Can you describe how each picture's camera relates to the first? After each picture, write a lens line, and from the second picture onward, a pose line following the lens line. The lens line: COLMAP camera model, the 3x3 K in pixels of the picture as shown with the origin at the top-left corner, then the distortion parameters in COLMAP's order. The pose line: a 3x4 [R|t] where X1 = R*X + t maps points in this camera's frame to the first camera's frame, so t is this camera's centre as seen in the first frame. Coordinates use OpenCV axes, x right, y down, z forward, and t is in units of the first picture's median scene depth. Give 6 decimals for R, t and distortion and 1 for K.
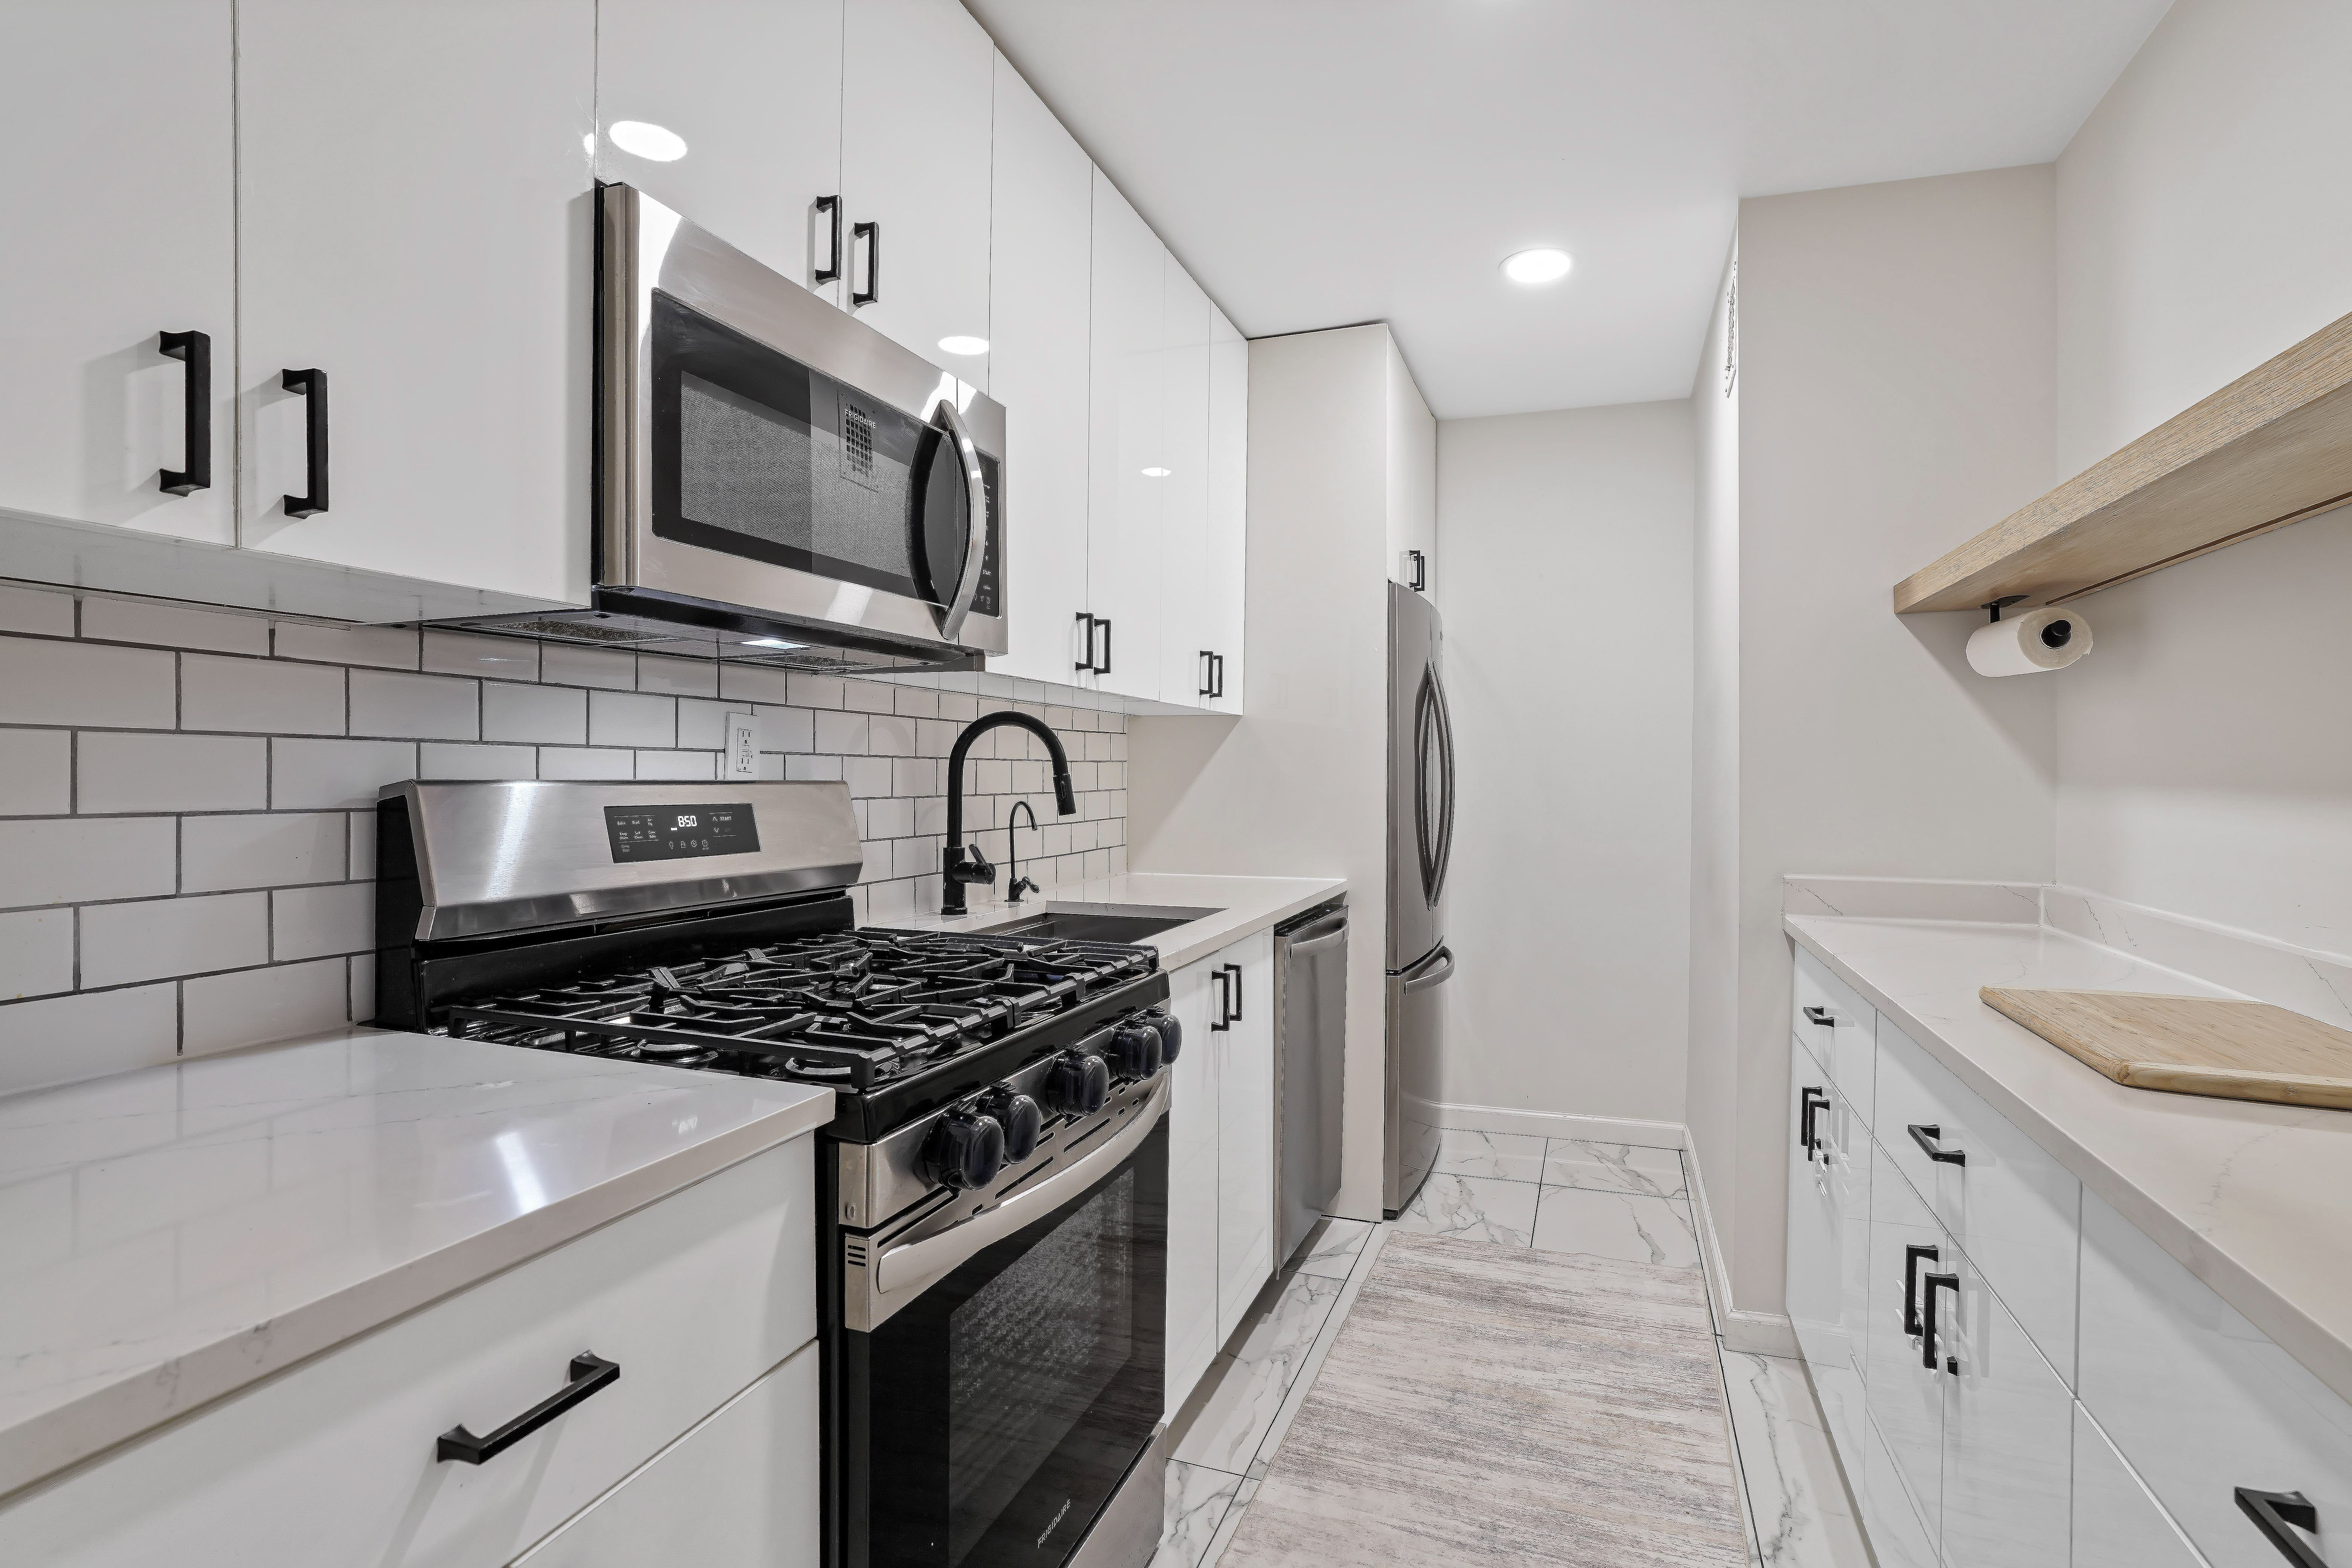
lens RADIAL K [[1118.3, 0, 1176.0], [0, 1118.3, 784.0], [0, 0, 1]] dist [-0.053163, 0.029213]
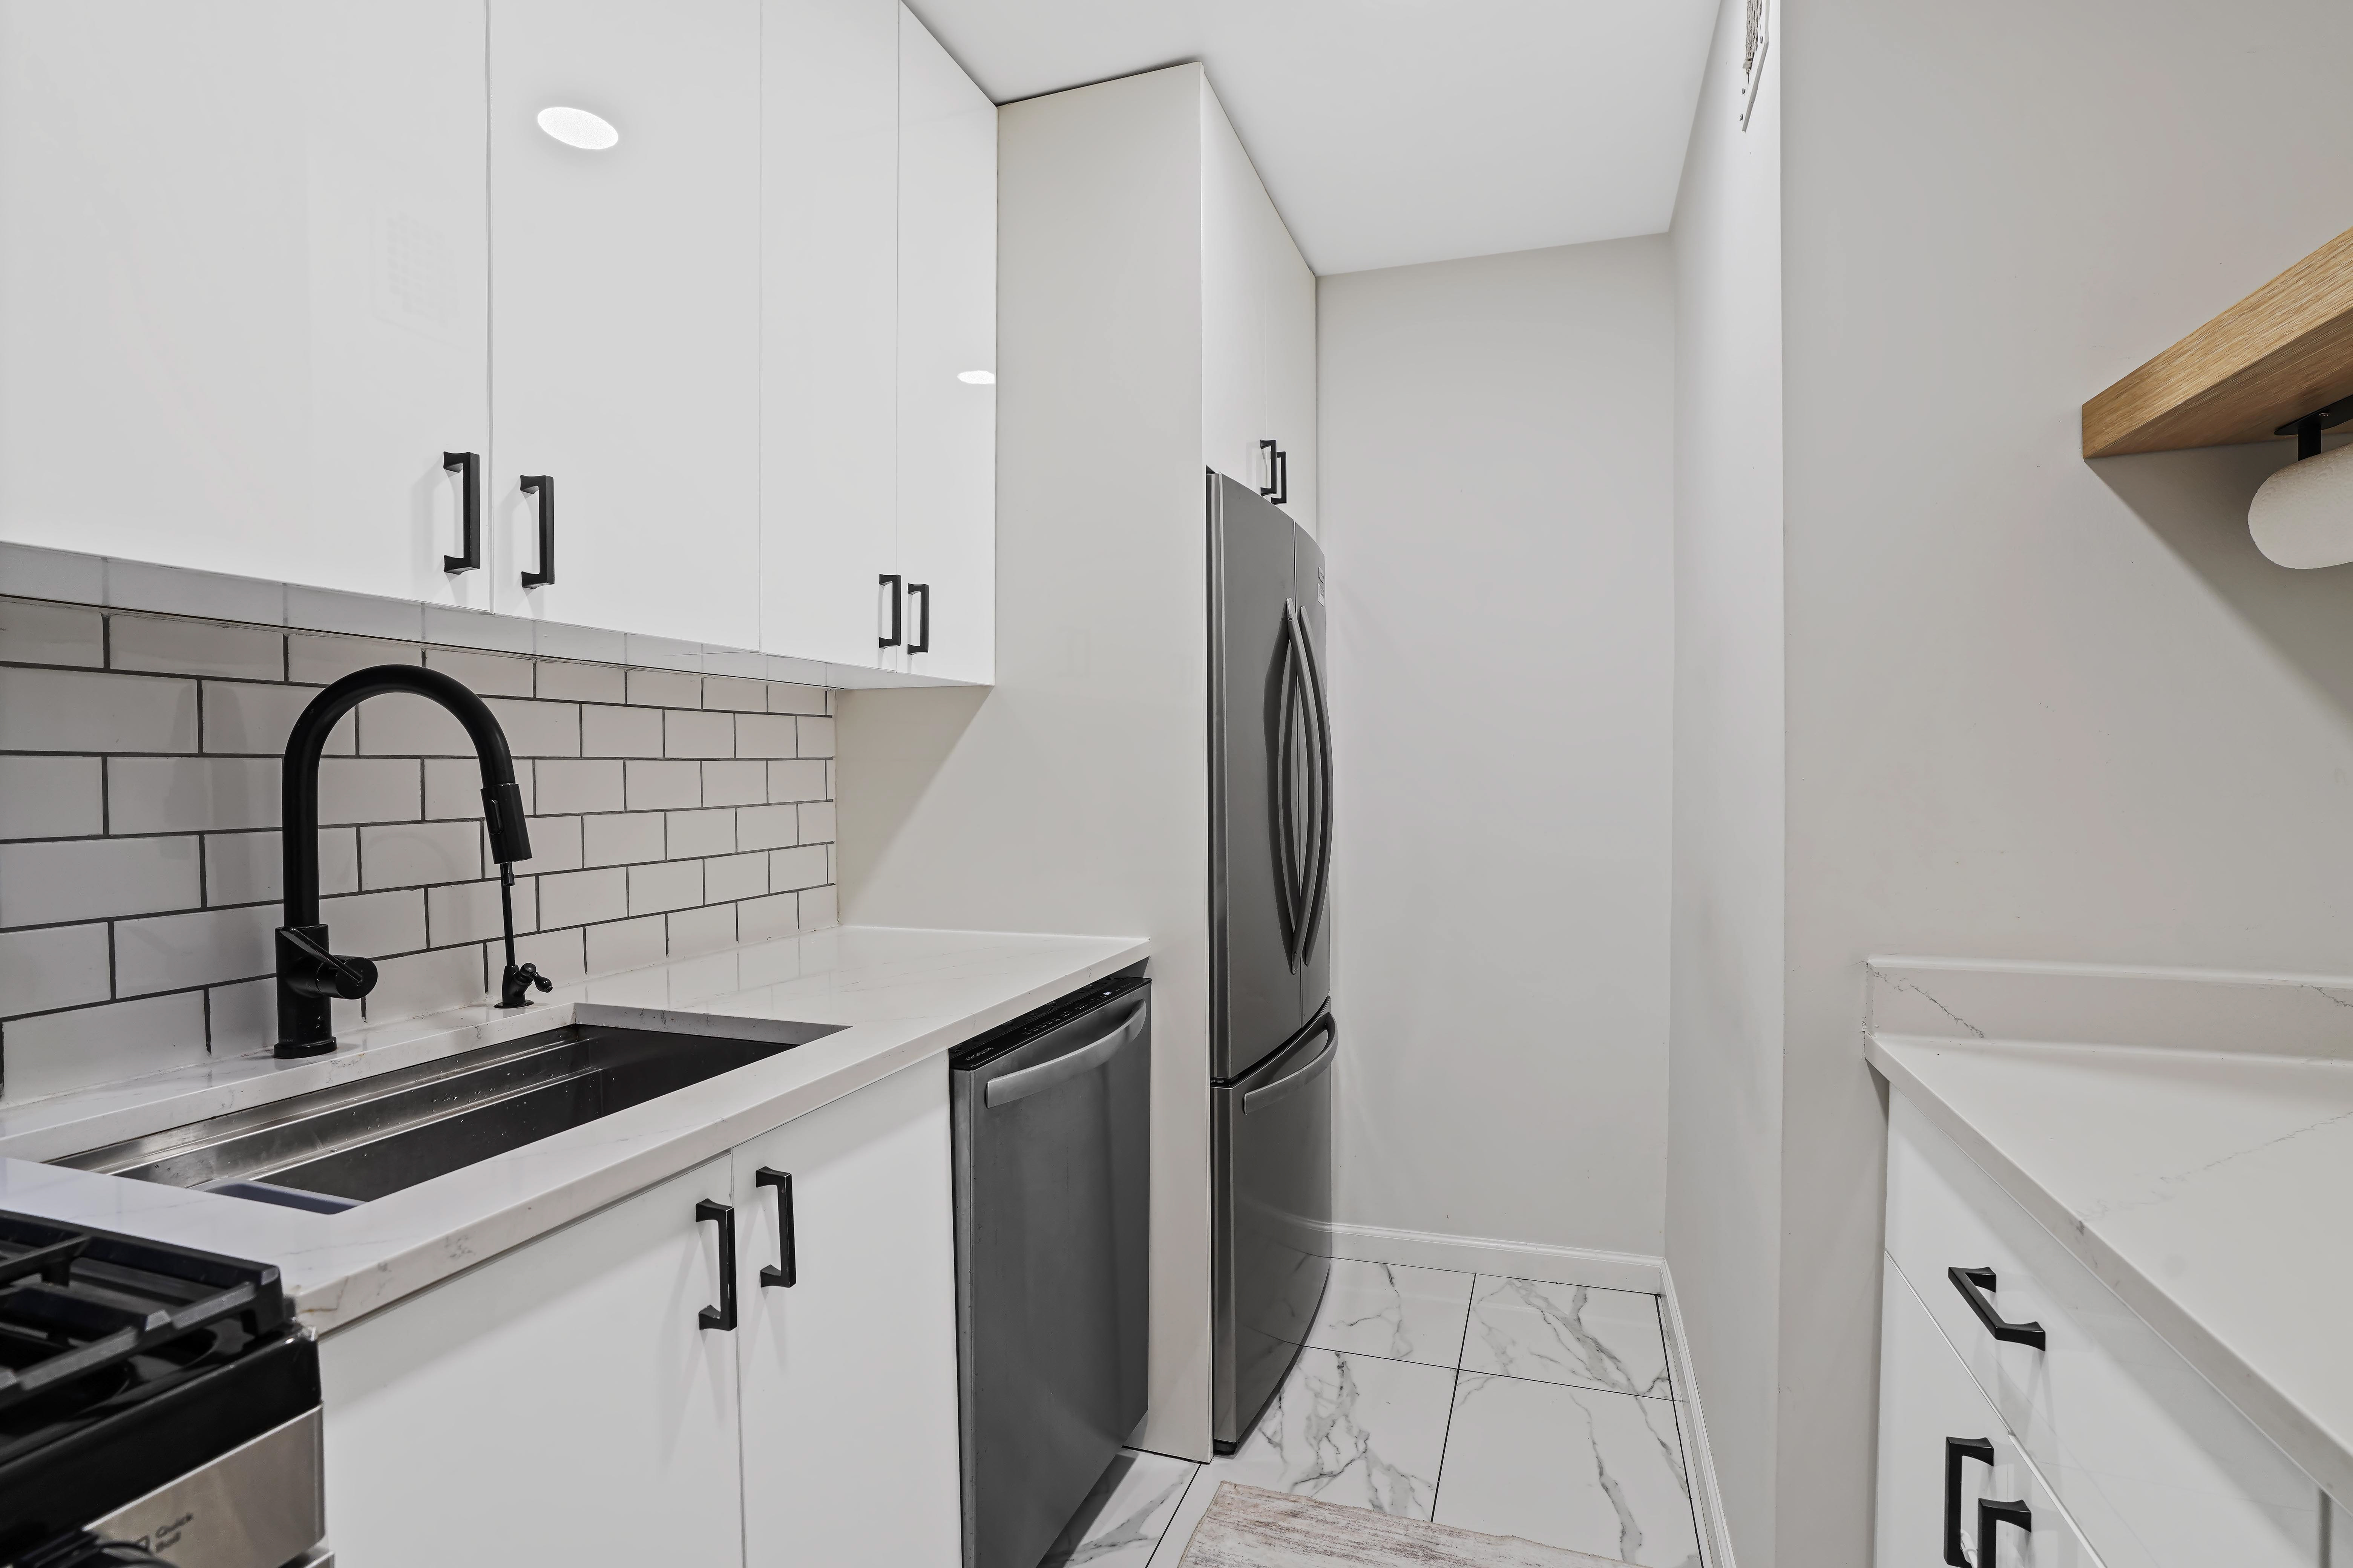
lens RADIAL K [[1116.7, 0, 1193.1], [0, 1116.7, 798.7], [0, 0, 1]] dist [-0.053975, 0.025975]
pose [[0.998812, -0.011558, 0.047347, 0.214784], [0.010770, 0.999800, 0.016862, -0.007998], [-0.047532, -0.016332, 0.998736, 0.519910]]
